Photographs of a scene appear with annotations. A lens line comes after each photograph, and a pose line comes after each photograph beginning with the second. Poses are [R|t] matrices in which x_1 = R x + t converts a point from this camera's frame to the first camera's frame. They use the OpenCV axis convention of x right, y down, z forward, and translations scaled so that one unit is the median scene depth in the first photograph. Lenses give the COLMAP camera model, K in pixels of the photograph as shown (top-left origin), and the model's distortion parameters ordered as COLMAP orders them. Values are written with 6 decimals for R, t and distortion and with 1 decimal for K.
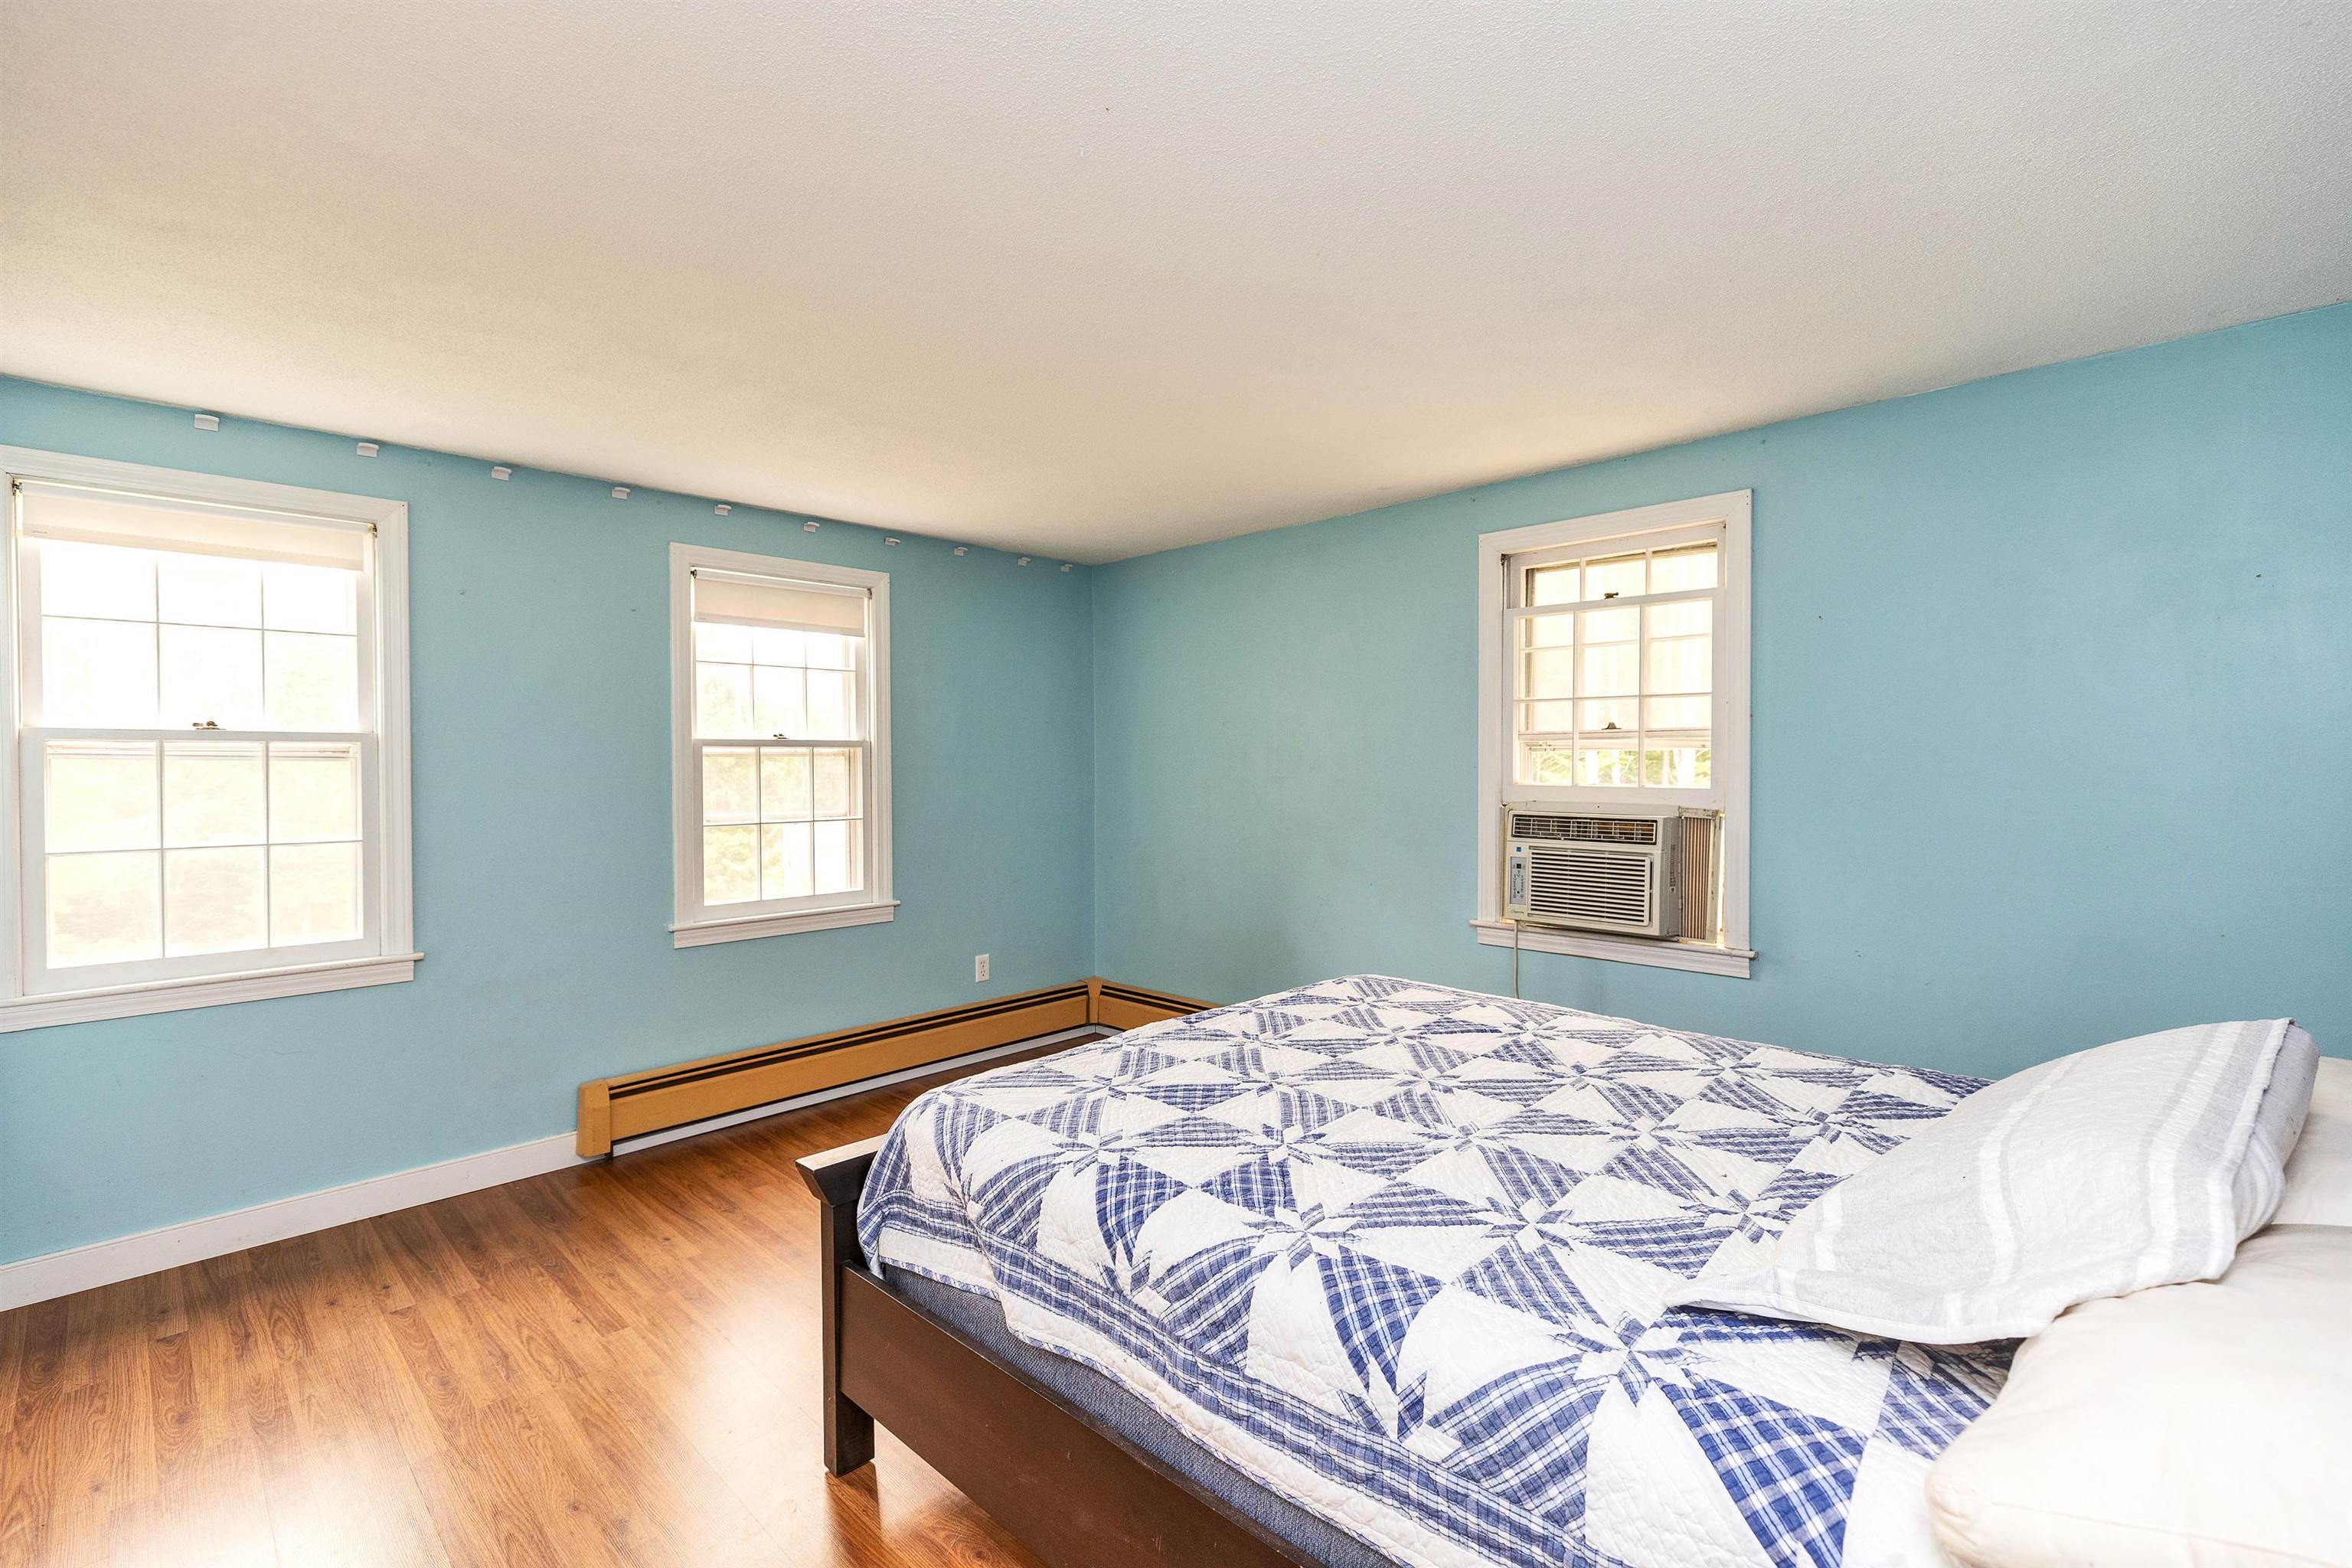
lens RADIAL K [[1046.5, 0, 1167.4], [0, 1046.5, 774.9], [0, 0, 1]] dist [0.004534, -0.000442]
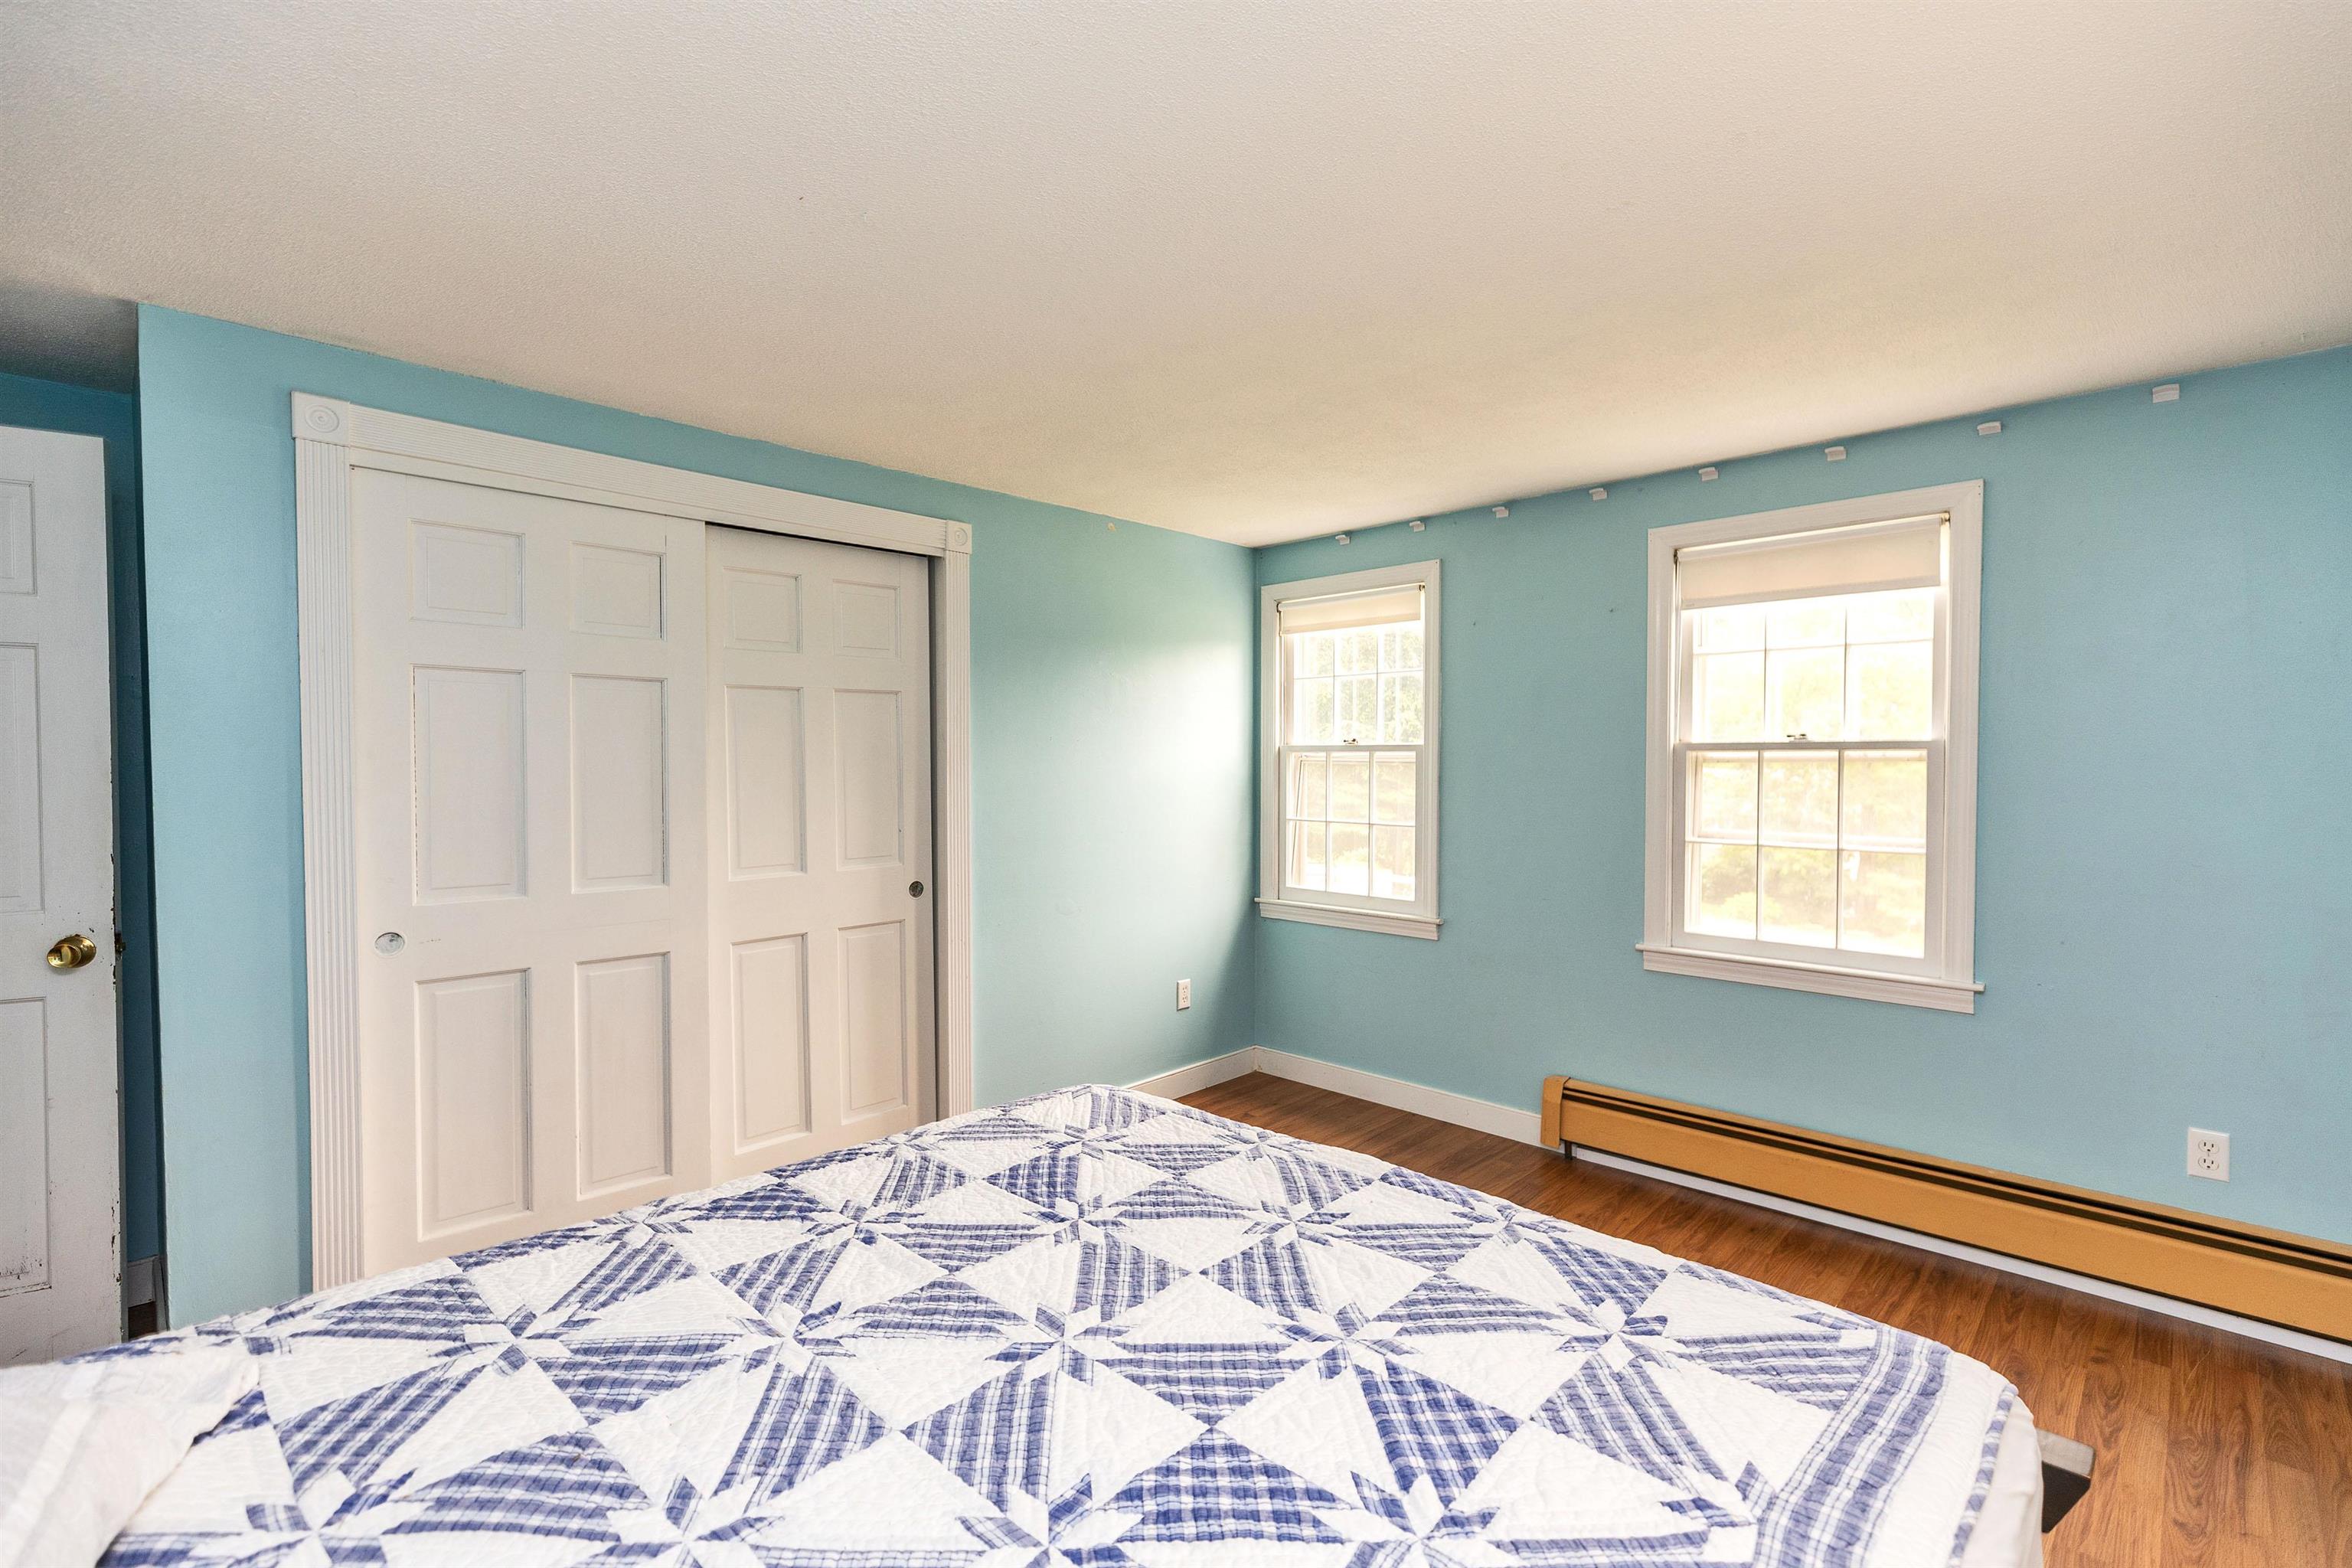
lens RADIAL K [[1046.5, 0, 1180.3], [0, 1046.5, 789.1], [0, 0, 1]] dist [0.004534, -0.000442]
pose [[0.002009, 0.030815, -0.999523, 0.540435], [-0.013366, 0.999437, 0.030785, -0.020315], [0.999909, 0.013298, 0.002420, 0.702732]]
